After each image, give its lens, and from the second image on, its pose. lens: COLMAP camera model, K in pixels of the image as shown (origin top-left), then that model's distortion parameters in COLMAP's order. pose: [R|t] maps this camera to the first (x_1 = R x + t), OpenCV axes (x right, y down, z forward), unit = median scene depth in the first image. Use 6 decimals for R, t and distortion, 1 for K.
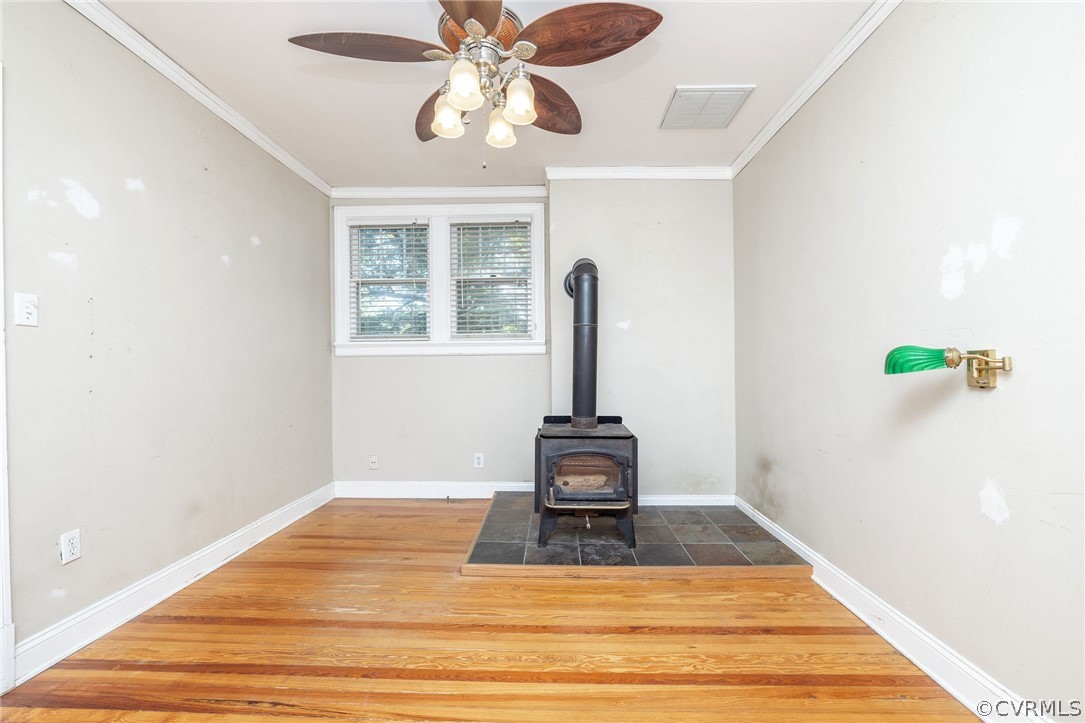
lens RADIAL K [[458.3, 0, 535.1], [0, 458.3, 364.9], [0, 0, 1]] dist [-0.000362, 0.000066]
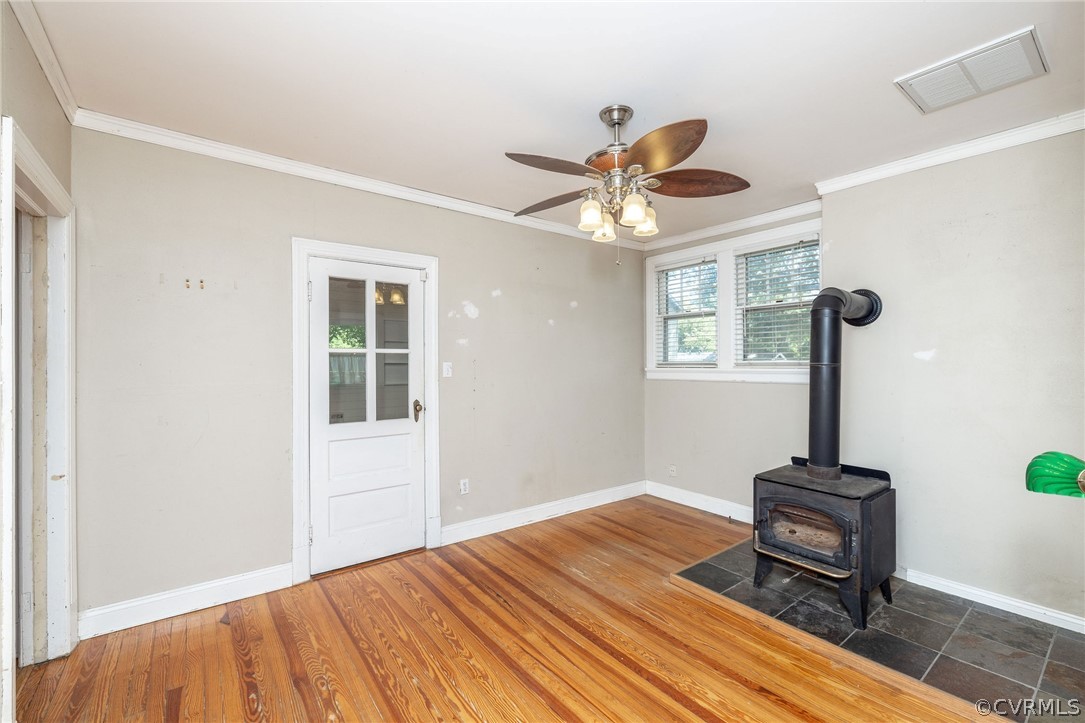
lens RADIAL K [[458.0, 0, 544.8], [0, 458.0, 359.4], [0, 0, 1]] dist [0.000155, 0.000018]
pose [[0.637380, -0.001524, -0.770549, 0.528356], [0.000283, 0.999998, -0.001744, -0.108659], [0.770550, 0.000893, 0.637379, 0.000793]]
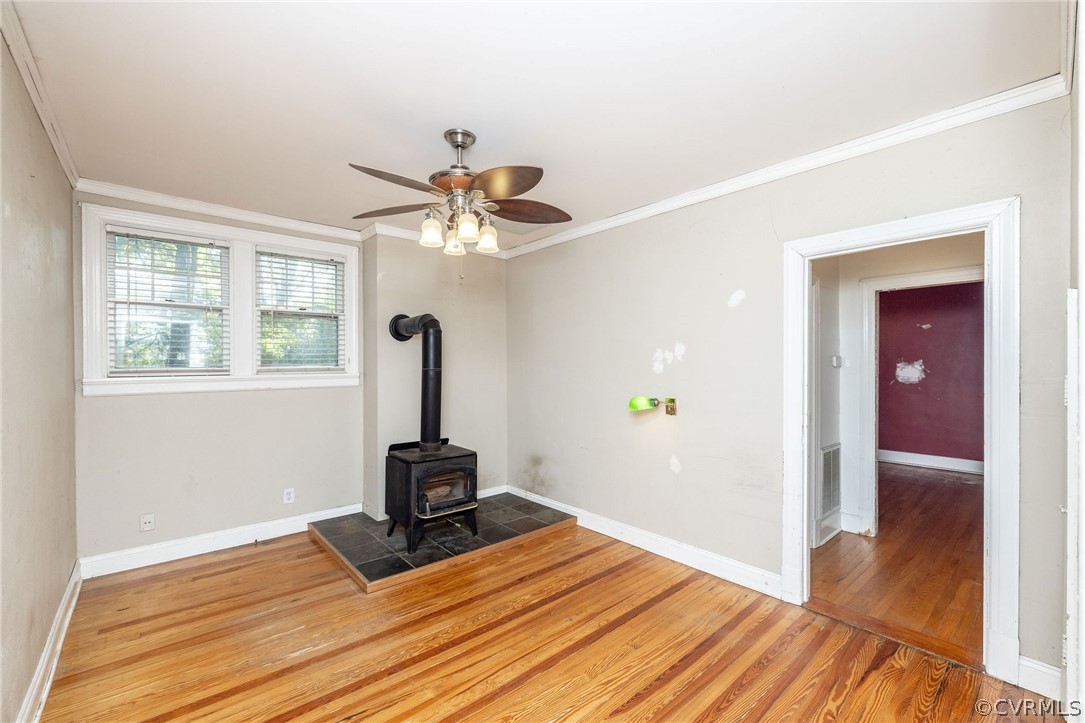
lens RADIAL K [[458.3, 0, 535.1], [0, 458.3, 364.9], [0, 0, 1]] dist [-0.000362, 0.000066]
pose [[0.736975, 0.001980, 0.675918, -0.612232], [-0.001161, 0.999998, -0.001662, -0.110911], [-0.675919, 0.000440, 0.736975, -0.129988]]
